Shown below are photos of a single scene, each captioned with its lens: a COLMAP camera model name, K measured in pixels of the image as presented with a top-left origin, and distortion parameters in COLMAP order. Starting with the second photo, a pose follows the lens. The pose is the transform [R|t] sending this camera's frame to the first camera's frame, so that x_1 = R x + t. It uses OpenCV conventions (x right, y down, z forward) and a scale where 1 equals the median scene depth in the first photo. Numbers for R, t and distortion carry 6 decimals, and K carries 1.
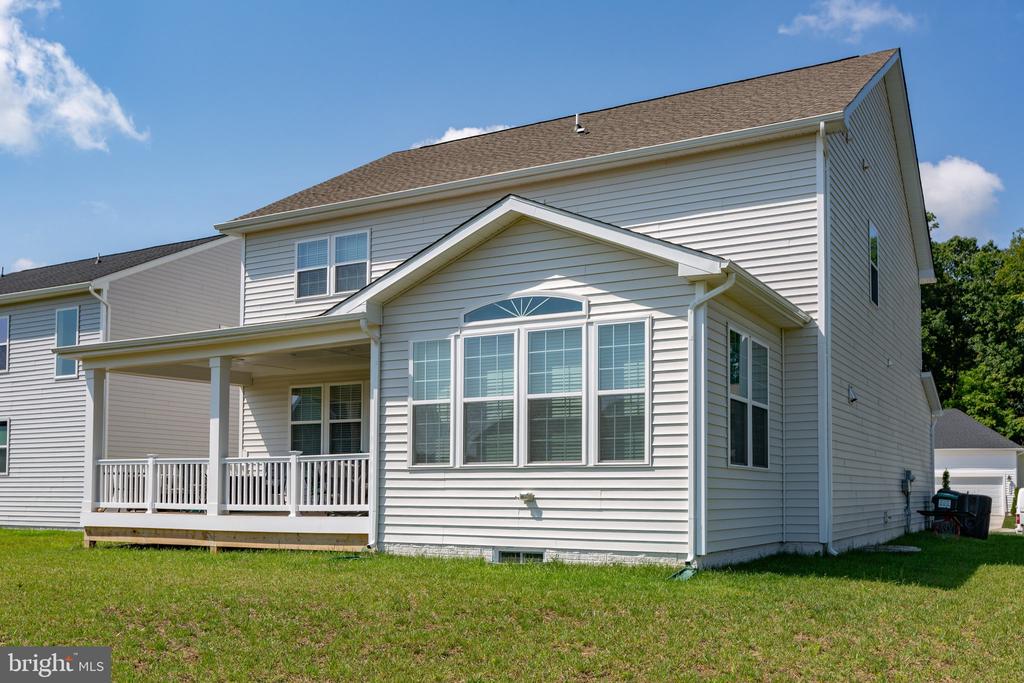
lens RADIAL K [[816.3, 0, 537.3], [0, 816.3, 342.4], [0, 0, 1]] dist [0.004702, 0.000434]
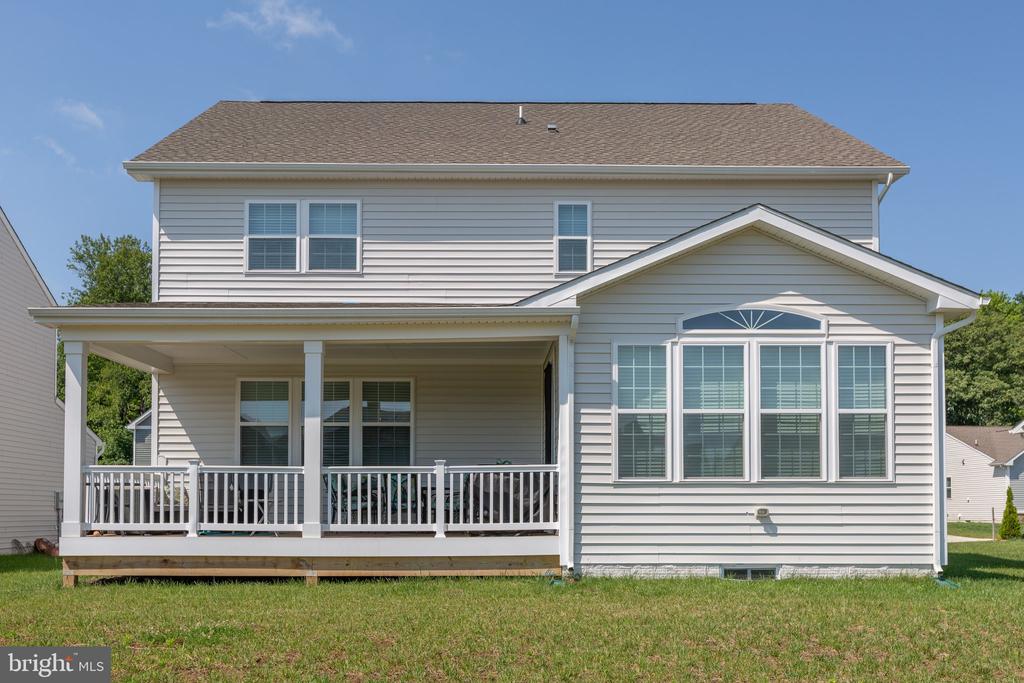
lens RADIAL K [[901.8, 0, 446.4], [0, 901.8, 346.6], [0, 0, 1]] dist [-0.011973, 0.010258]
pose [[0.901647, 0.075814, 0.425776, -0.768760], [-0.075744, 0.996980, -0.017125, 0.033858], [-0.425789, -0.016810, 0.904666, 0.167457]]
